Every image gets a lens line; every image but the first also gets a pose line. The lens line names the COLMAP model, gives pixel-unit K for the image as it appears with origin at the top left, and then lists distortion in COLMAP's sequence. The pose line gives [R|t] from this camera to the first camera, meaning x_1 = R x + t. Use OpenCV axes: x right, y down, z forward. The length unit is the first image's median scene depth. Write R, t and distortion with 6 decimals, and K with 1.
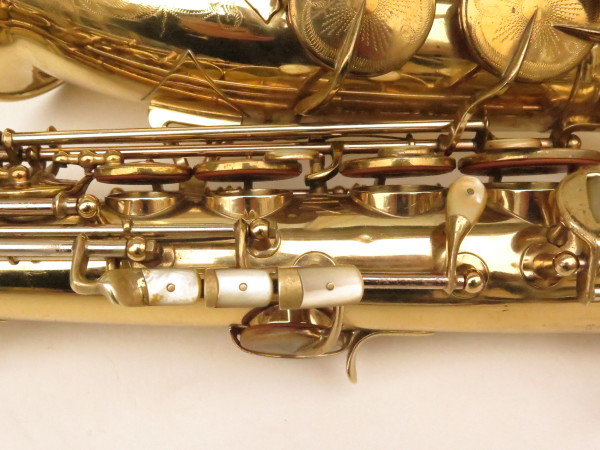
lens RADIAL K [[653.7, 0, 300.0], [0, 653.7, 225.0], [0, 0, 1]] dist [-0.025720, -0.033186]
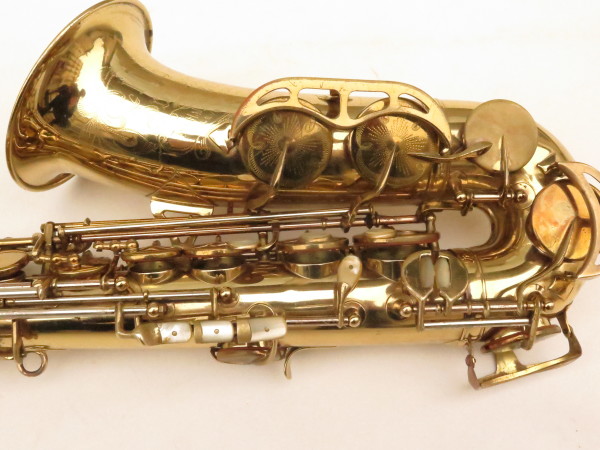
lens RADIAL K [[653.7, 0, 300.0], [0, 653.7, 225.0], [0, 0, 1]] dist [-0.025720, -0.033186]
pose [[0.999062, -0.030383, 0.030856, 0.075621], [0.028746, 0.998224, 0.052181, -0.230399], [-0.032387, -0.051245, 0.998161, -0.610334]]
